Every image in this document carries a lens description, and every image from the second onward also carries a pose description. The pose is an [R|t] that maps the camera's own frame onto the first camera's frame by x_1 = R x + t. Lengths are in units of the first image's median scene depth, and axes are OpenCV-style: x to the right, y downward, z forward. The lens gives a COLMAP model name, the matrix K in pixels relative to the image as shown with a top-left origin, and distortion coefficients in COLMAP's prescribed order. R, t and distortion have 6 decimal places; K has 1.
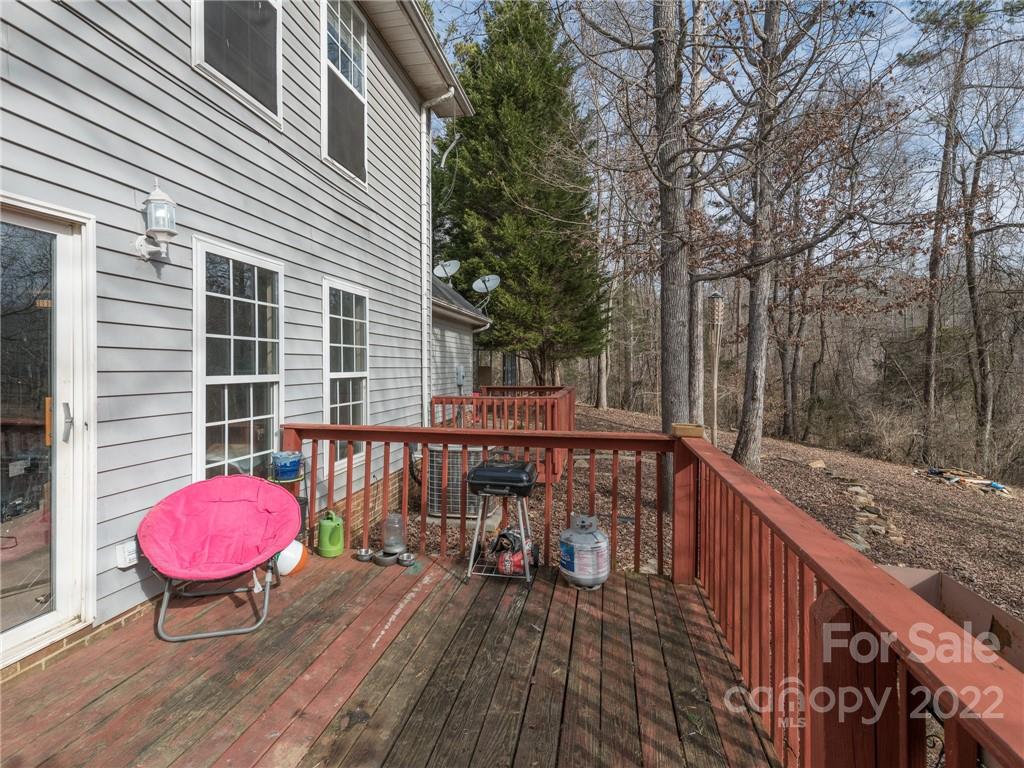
lens RADIAL K [[522.8, 0, 477.4], [0, 522.8, 376.8], [0, 0, 1]] dist [0.033779, -0.017095]
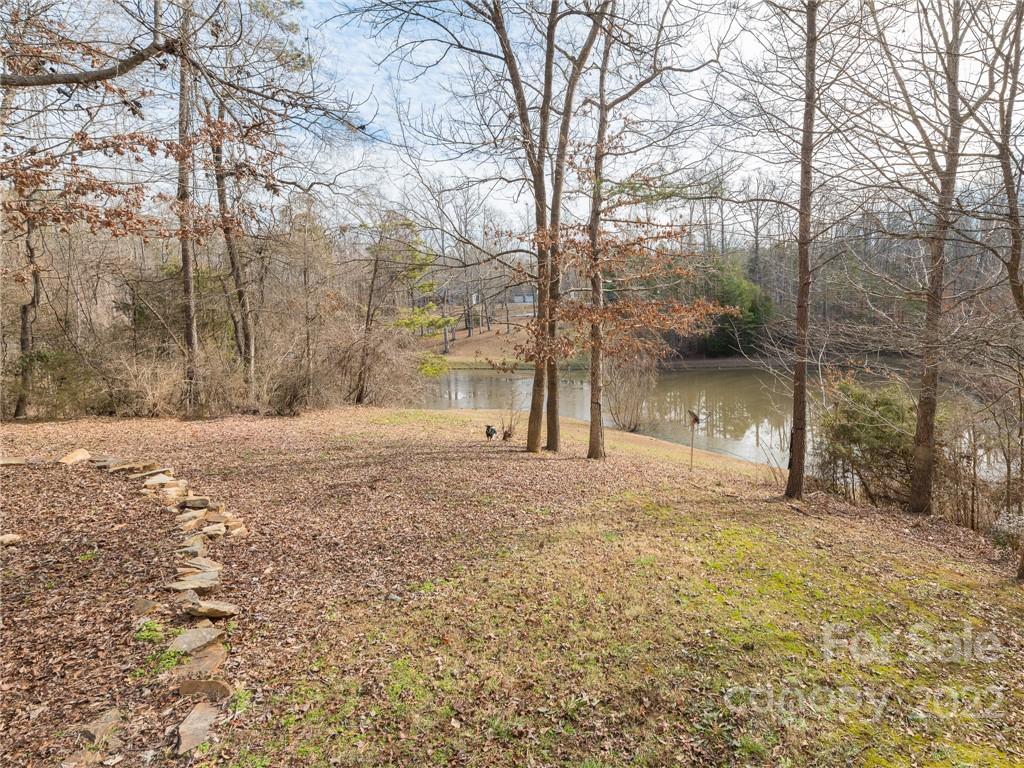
lens RADIAL K [[495.0, 0, 652.6], [0, 495.0, 339.2], [0, 0, 1]] dist [0.010234, -0.000570]
pose [[0.094238, -0.082819, 0.992099, 0.046005], [0.038379, 0.996095, 0.079507, -0.003238], [-0.994810, 0.030583, 0.097049, 0.101981]]
